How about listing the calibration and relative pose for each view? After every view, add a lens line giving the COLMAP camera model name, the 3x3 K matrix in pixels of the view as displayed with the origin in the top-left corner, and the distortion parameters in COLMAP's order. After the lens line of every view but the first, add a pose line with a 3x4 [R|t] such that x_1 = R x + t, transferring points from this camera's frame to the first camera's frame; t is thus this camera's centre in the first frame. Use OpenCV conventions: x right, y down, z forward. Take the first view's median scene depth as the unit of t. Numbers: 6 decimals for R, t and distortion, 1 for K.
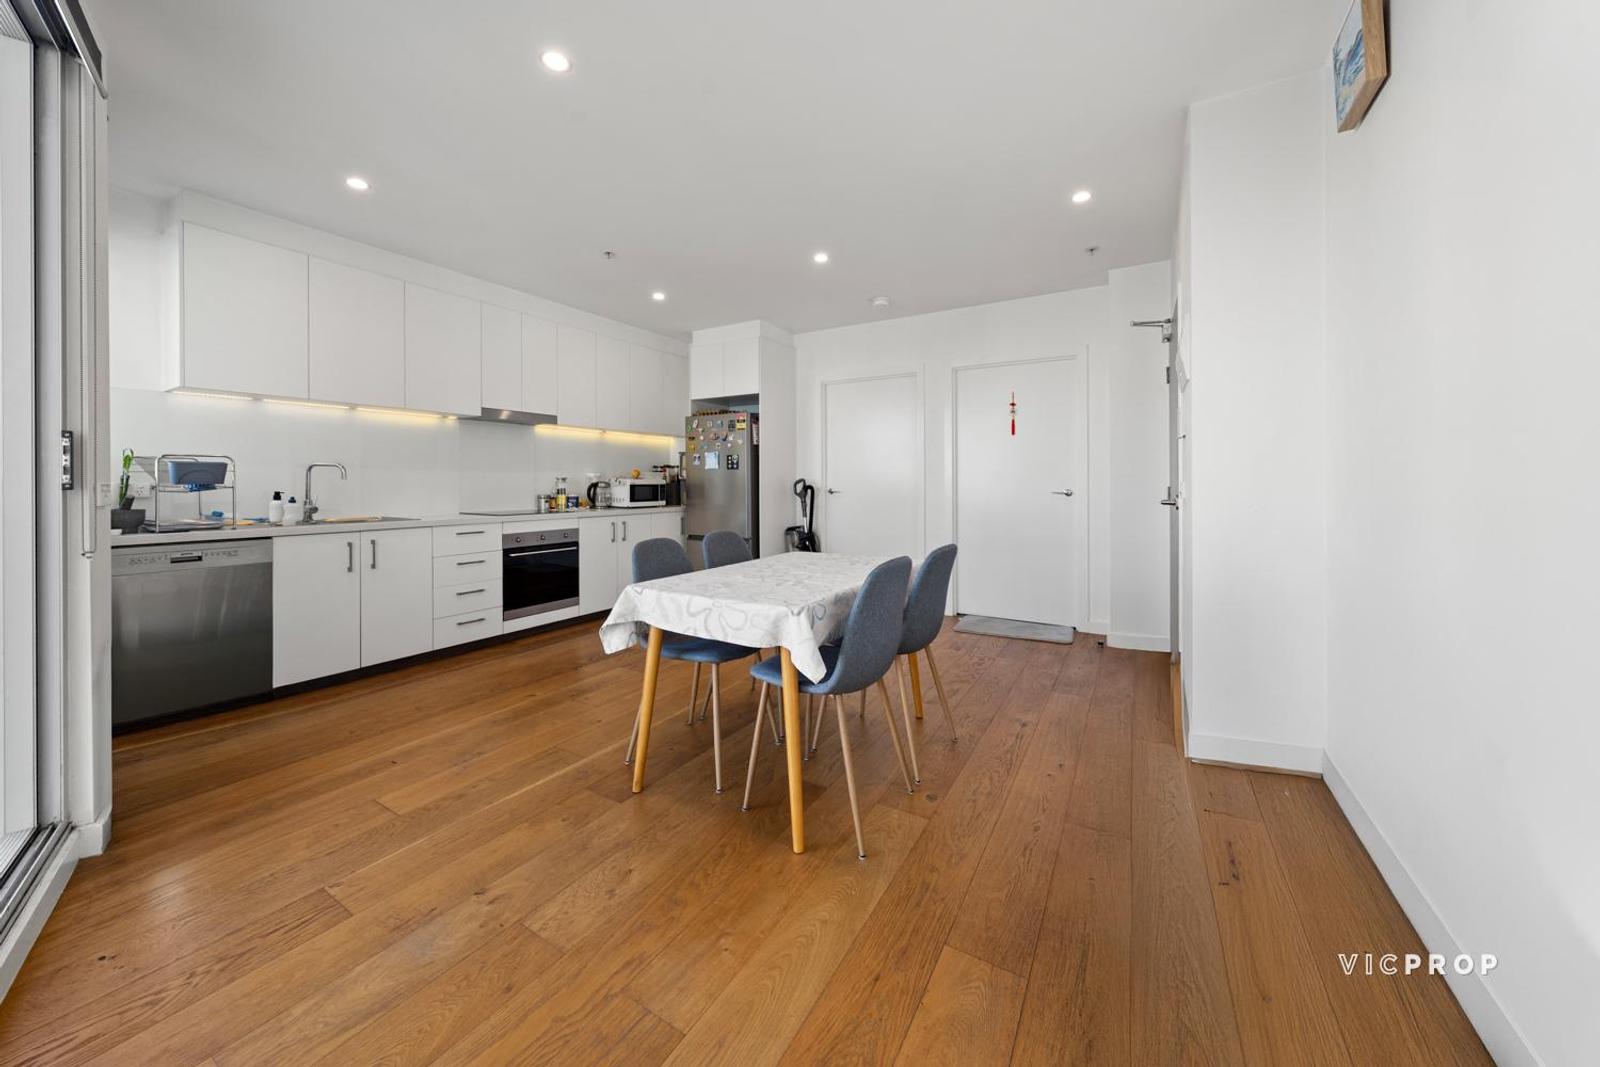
lens RADIAL K [[562.7, 0, 805.3], [0, 562.7, 483.5], [0, 0, 1]] dist [-0.000758, -0.000061]
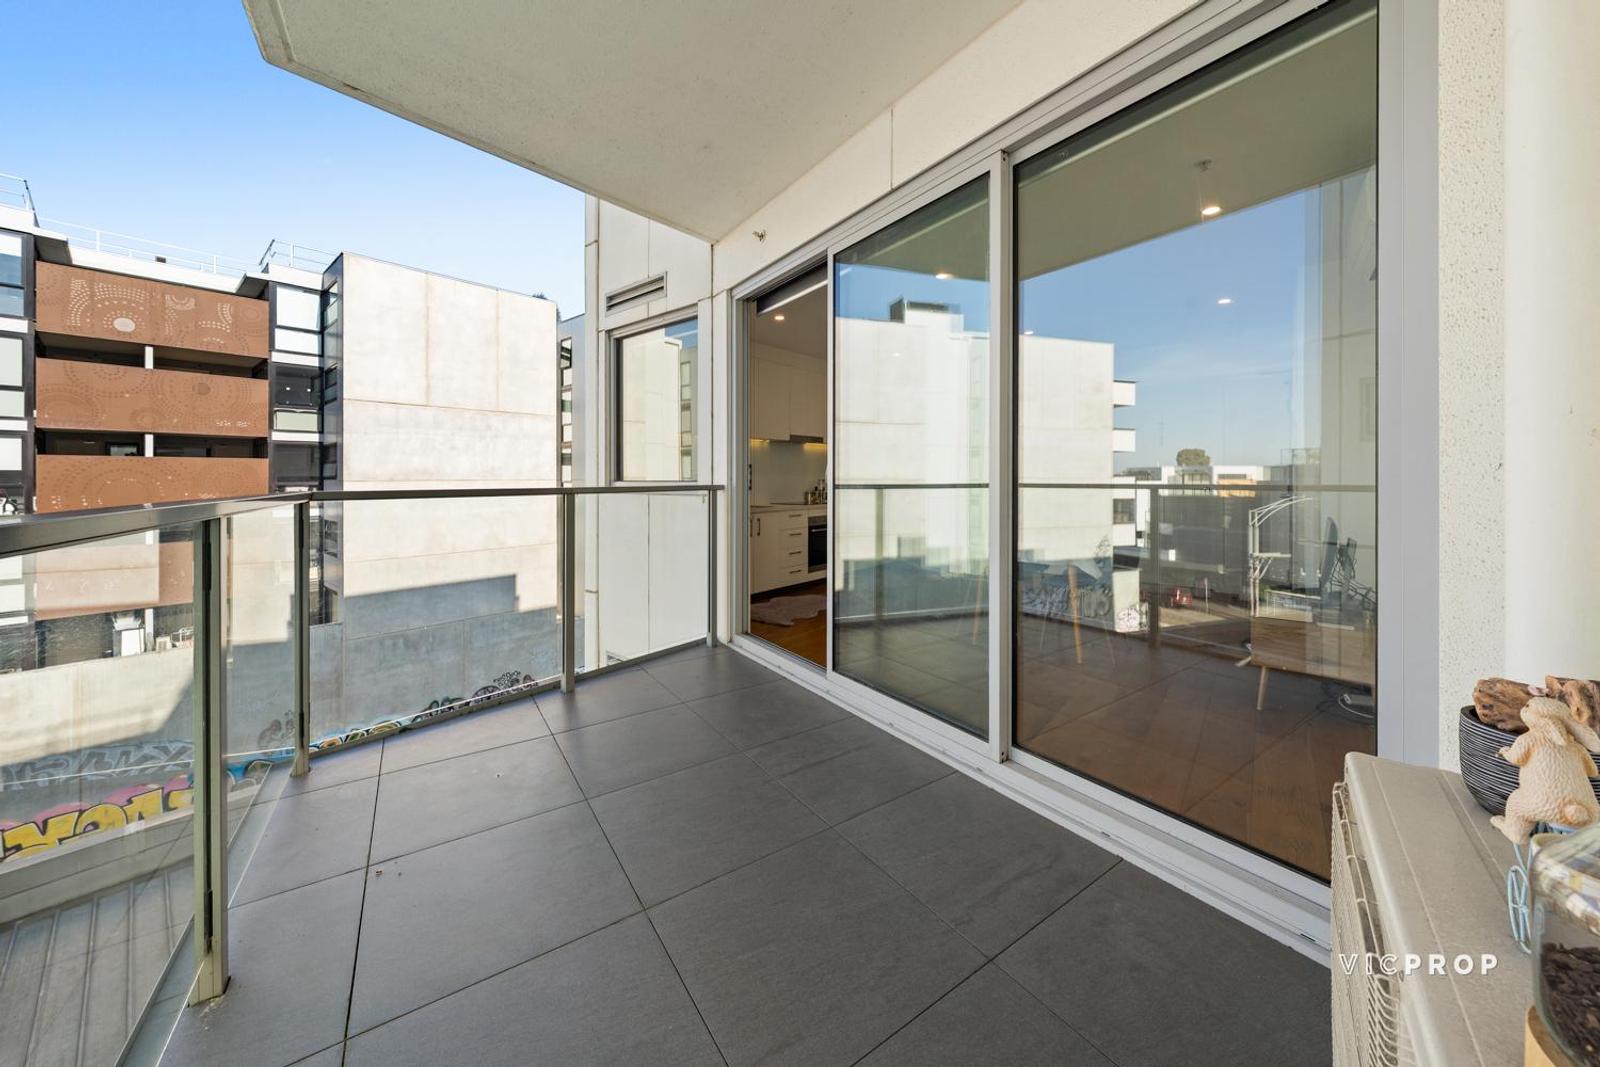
lens RADIAL K [[562.7, 0, 805.3], [0, 562.7, 483.5], [0, 0, 1]] dist [-0.000758, -0.000061]
pose [[0.989515, 0.002250, -0.144416, -0.265630], [-0.001181, 0.999971, 0.007487, -0.011172], [0.144429, -0.007238, 0.989489, -0.442909]]
